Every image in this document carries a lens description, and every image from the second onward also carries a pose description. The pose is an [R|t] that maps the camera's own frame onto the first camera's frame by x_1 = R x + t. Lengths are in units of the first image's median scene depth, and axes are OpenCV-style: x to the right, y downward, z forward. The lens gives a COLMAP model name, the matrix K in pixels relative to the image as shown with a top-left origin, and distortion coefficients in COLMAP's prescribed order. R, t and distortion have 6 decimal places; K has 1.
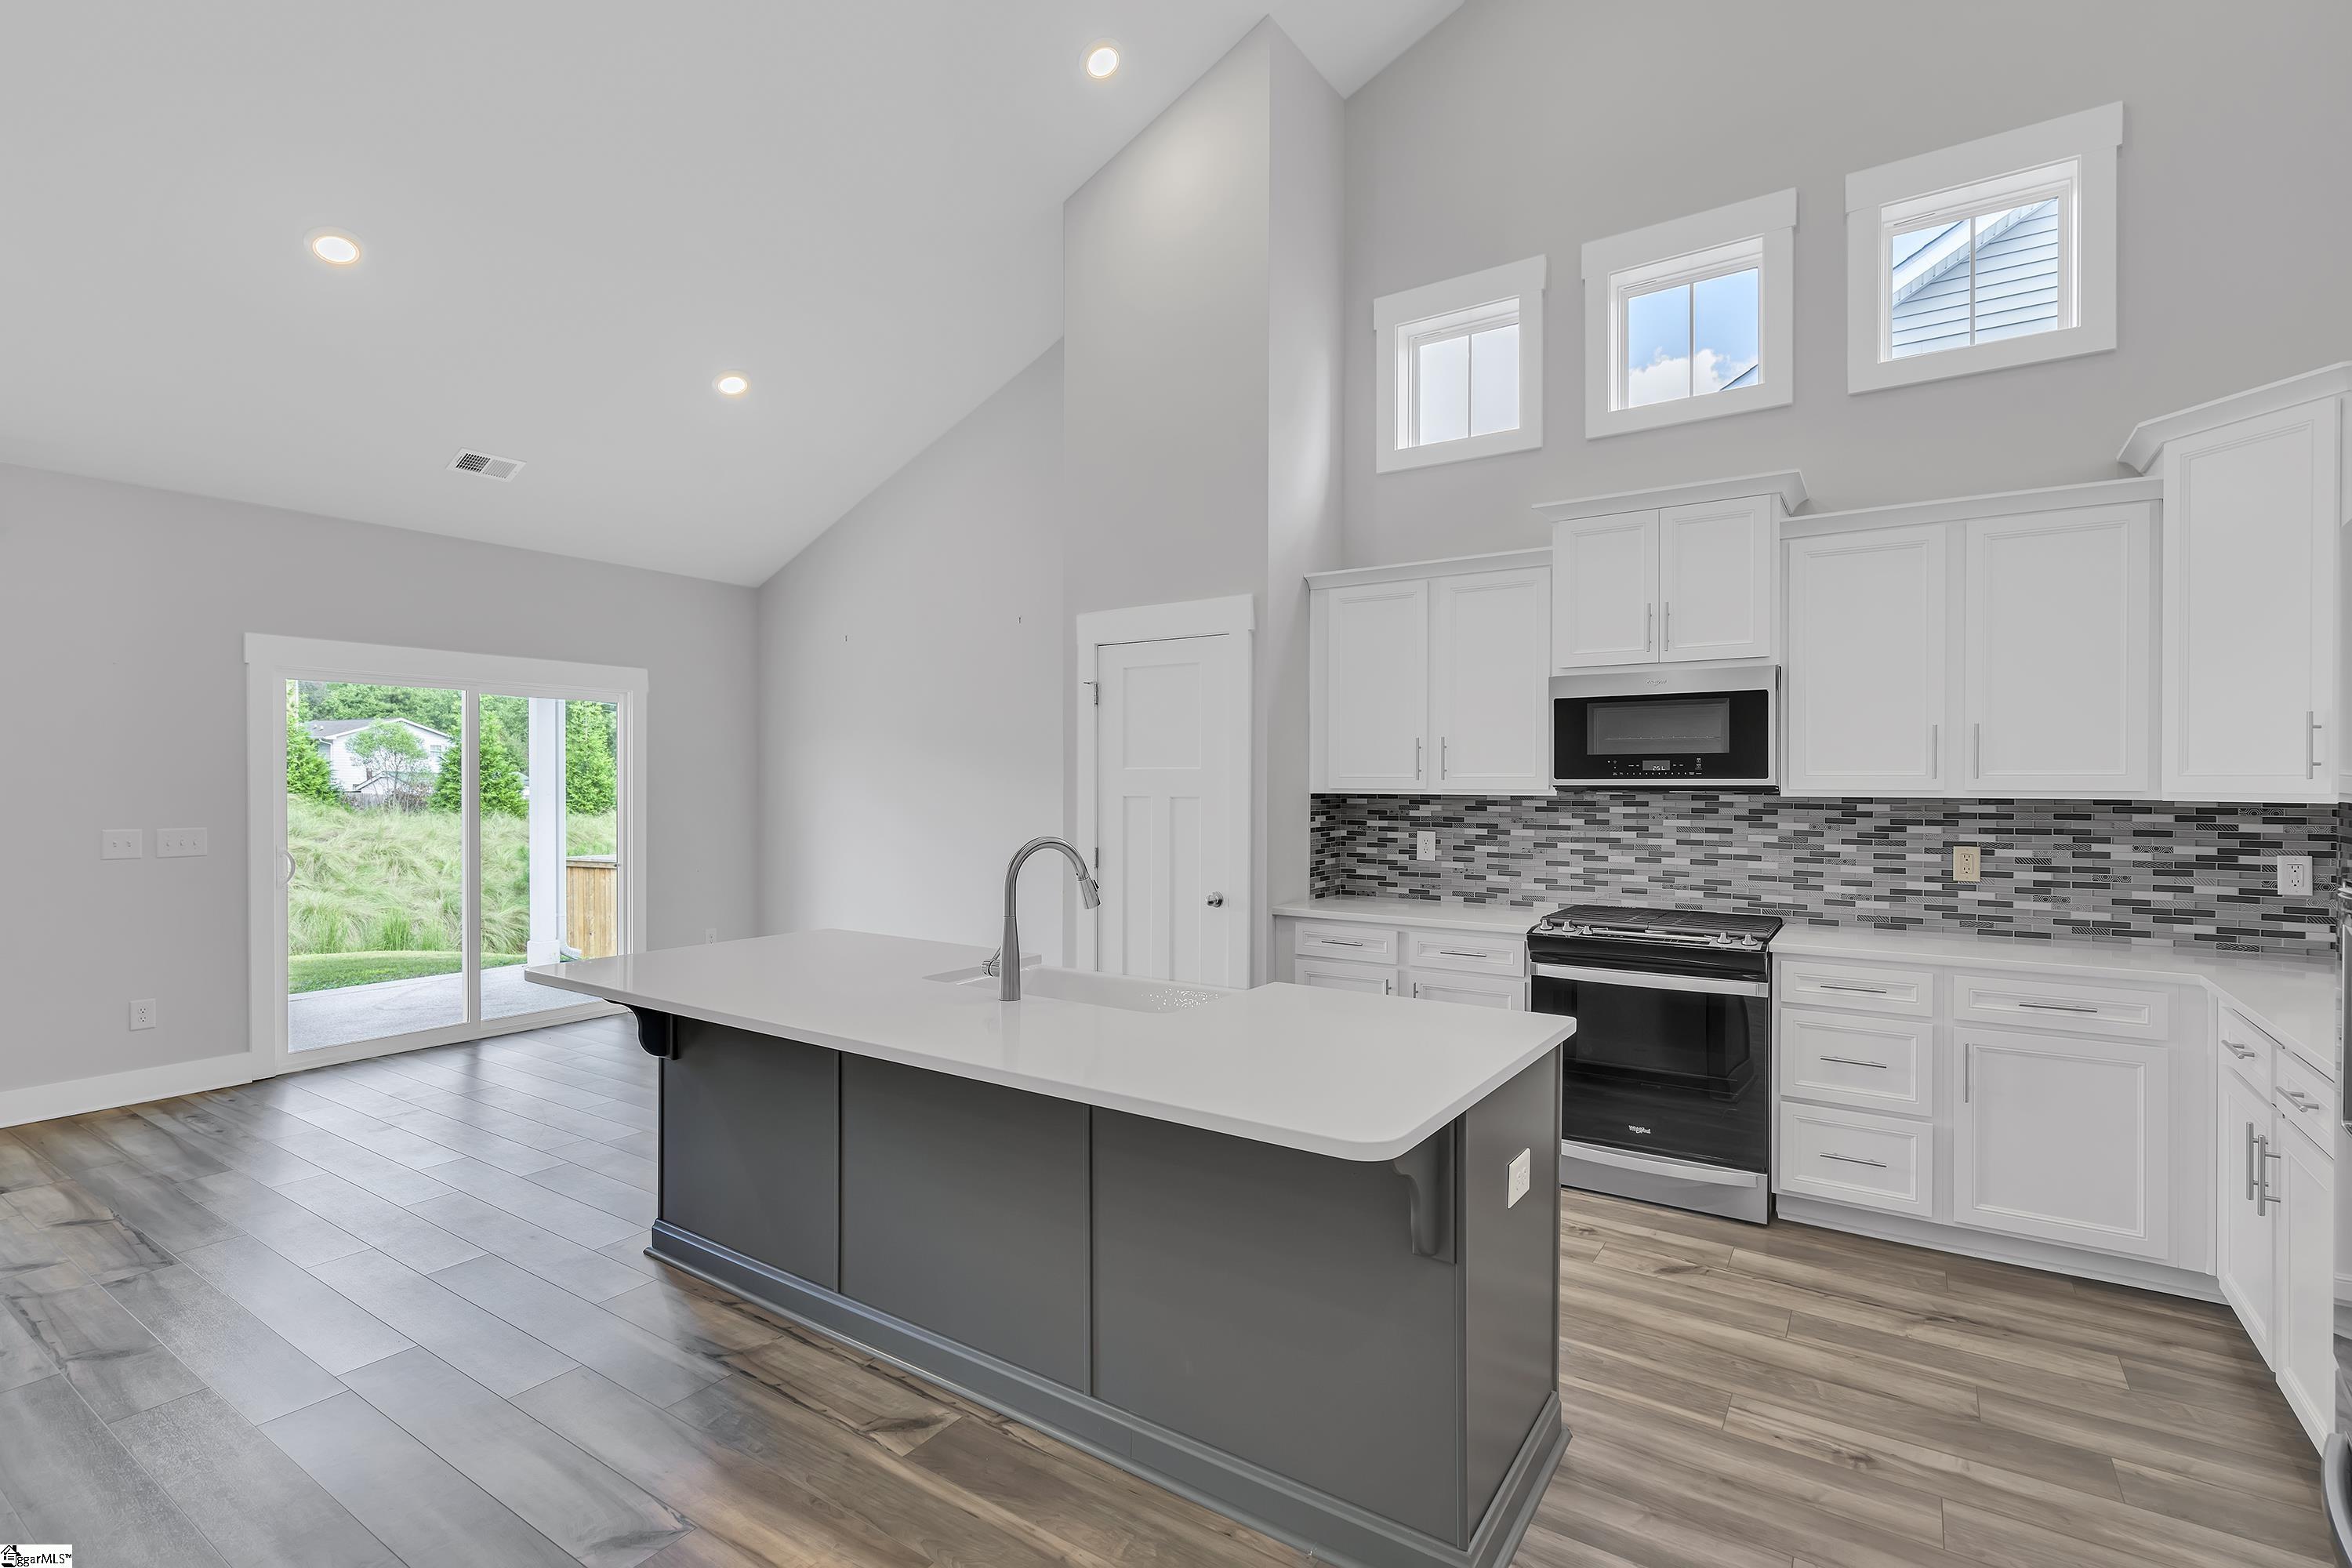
lens RADIAL K [[1094.3, 0, 1185.0], [0, 1094.3, 785.9], [0, 0, 1]] dist [-0.000383, 0.000826]
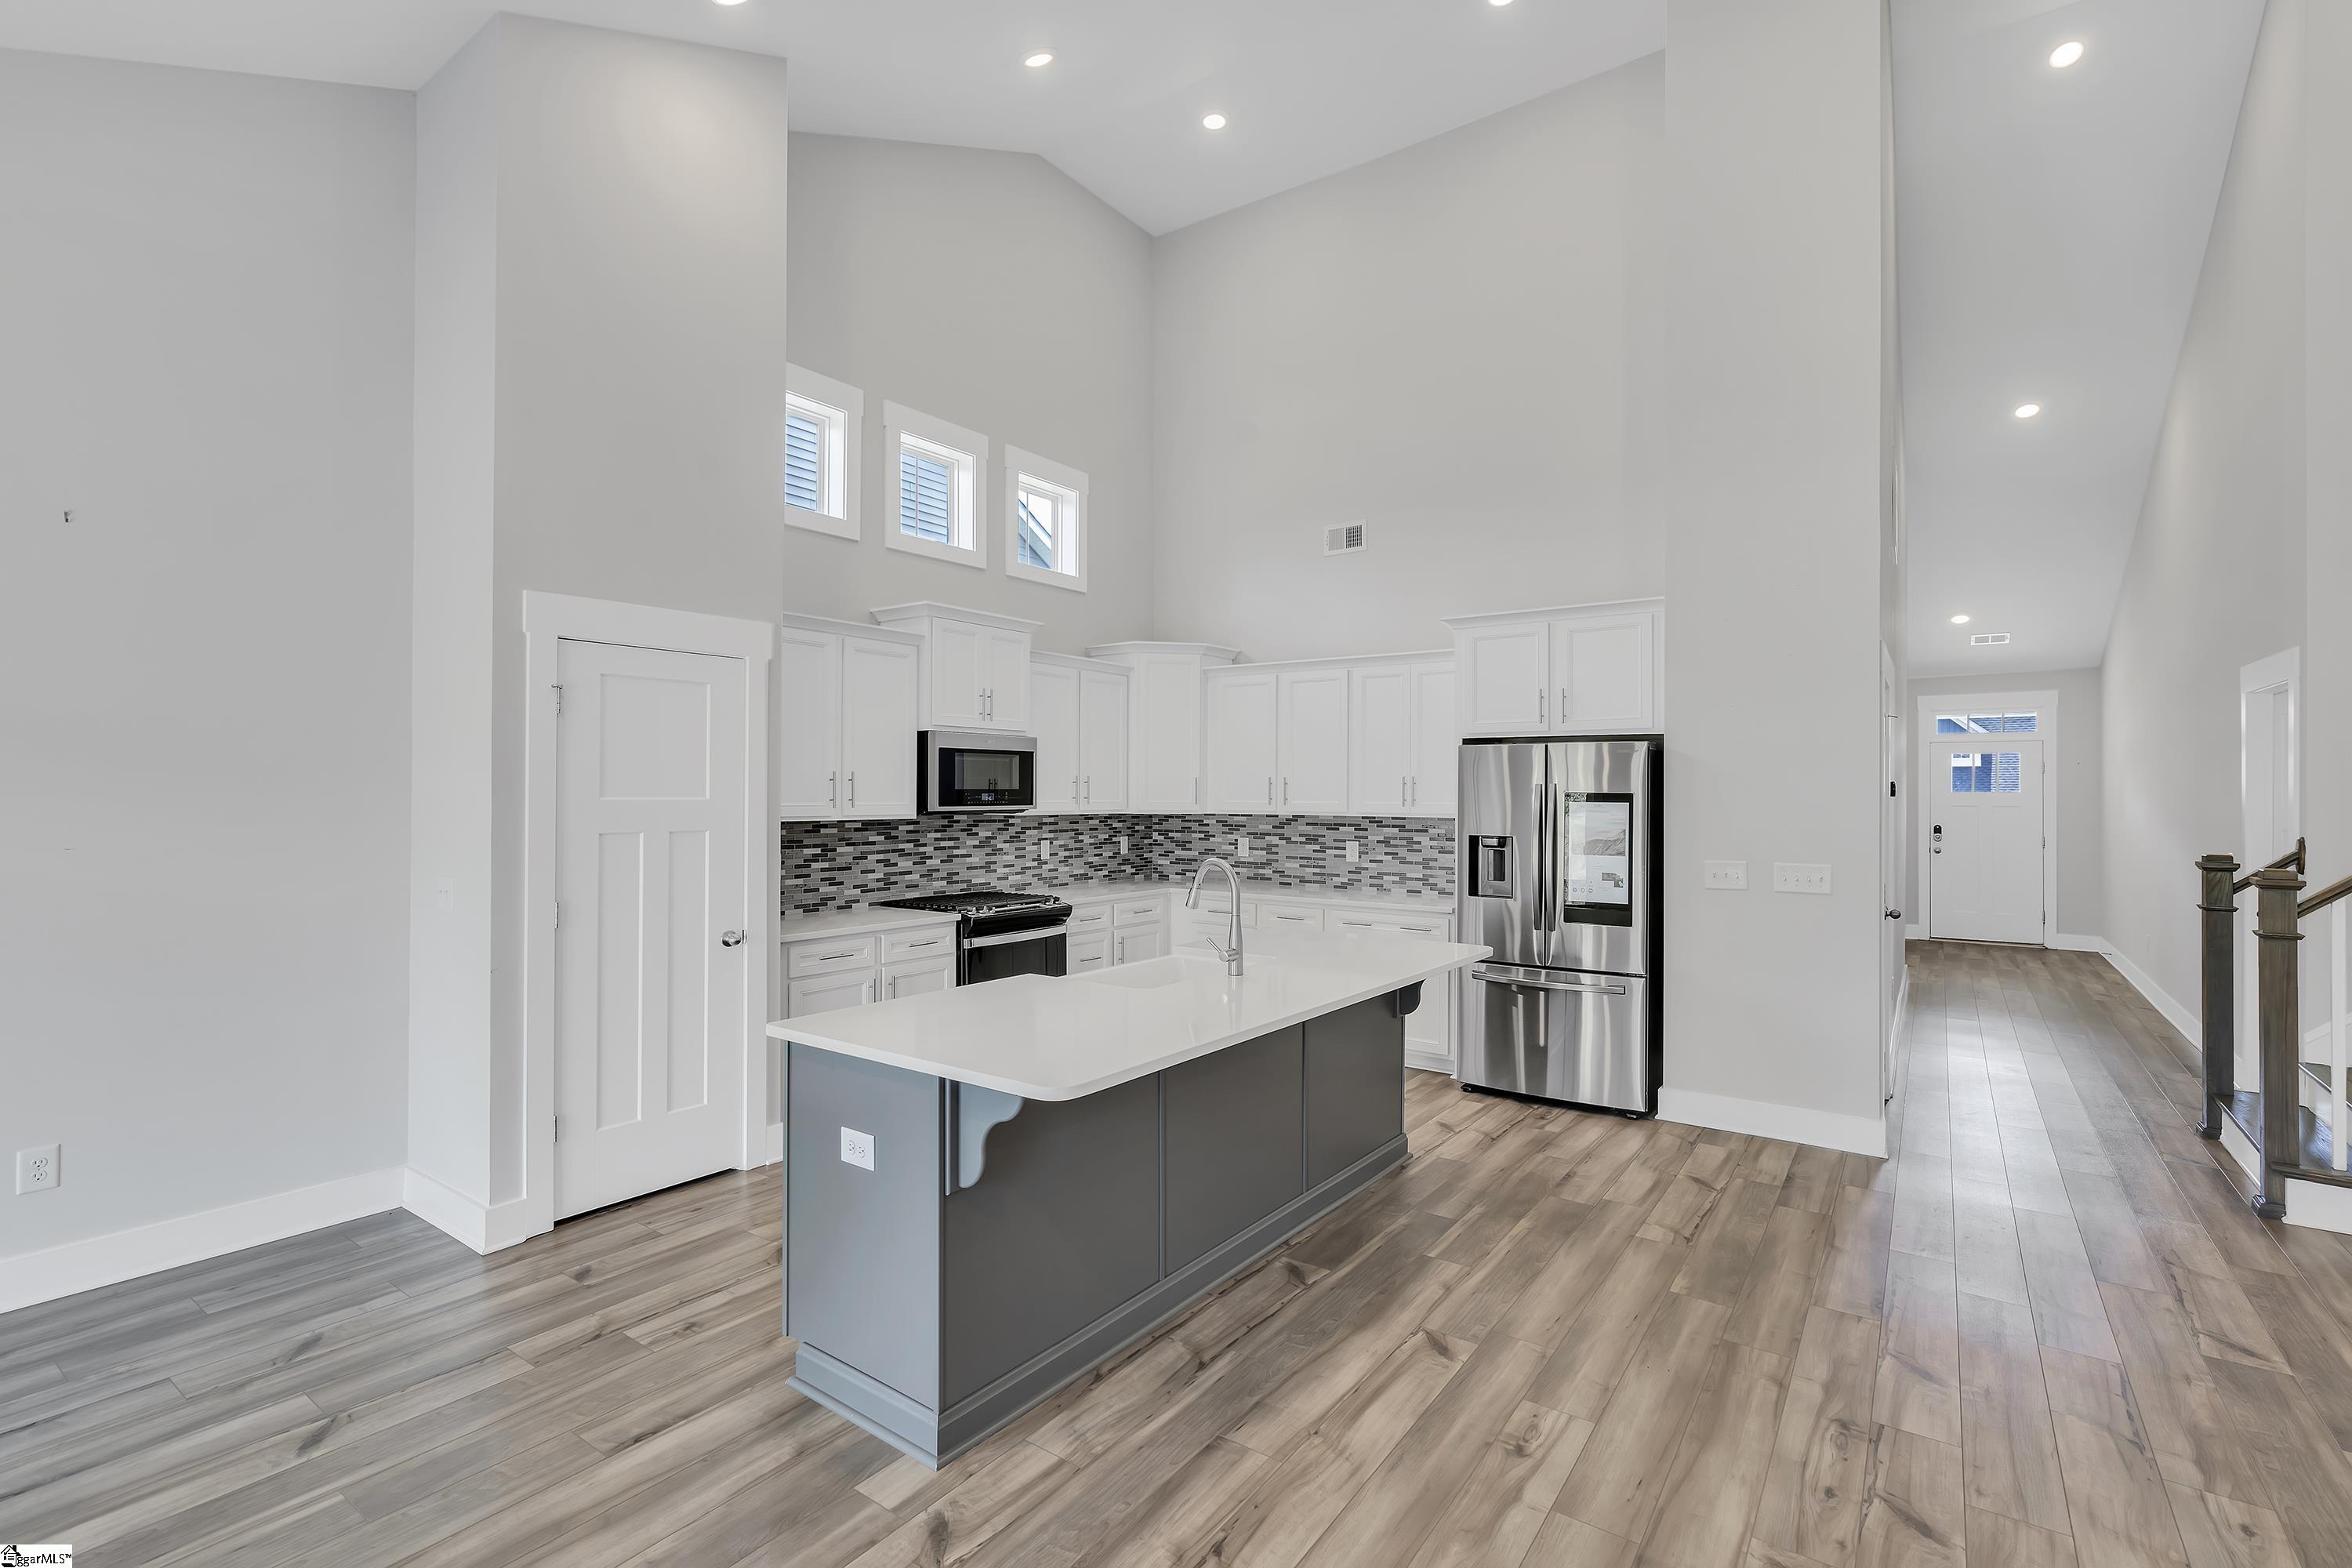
lens RADIAL K [[1059.1, 0, 1179.6], [0, 1059.1, 789.8], [0, 0, 1]] dist [-0.004457, 0.001775]
pose [[0.033260, 0.000011, 0.999447, -1.016879], [-0.000130, 1.000000, -0.000007, -0.028391], [-0.999447, -0.000130, 0.033260, 0.686337]]
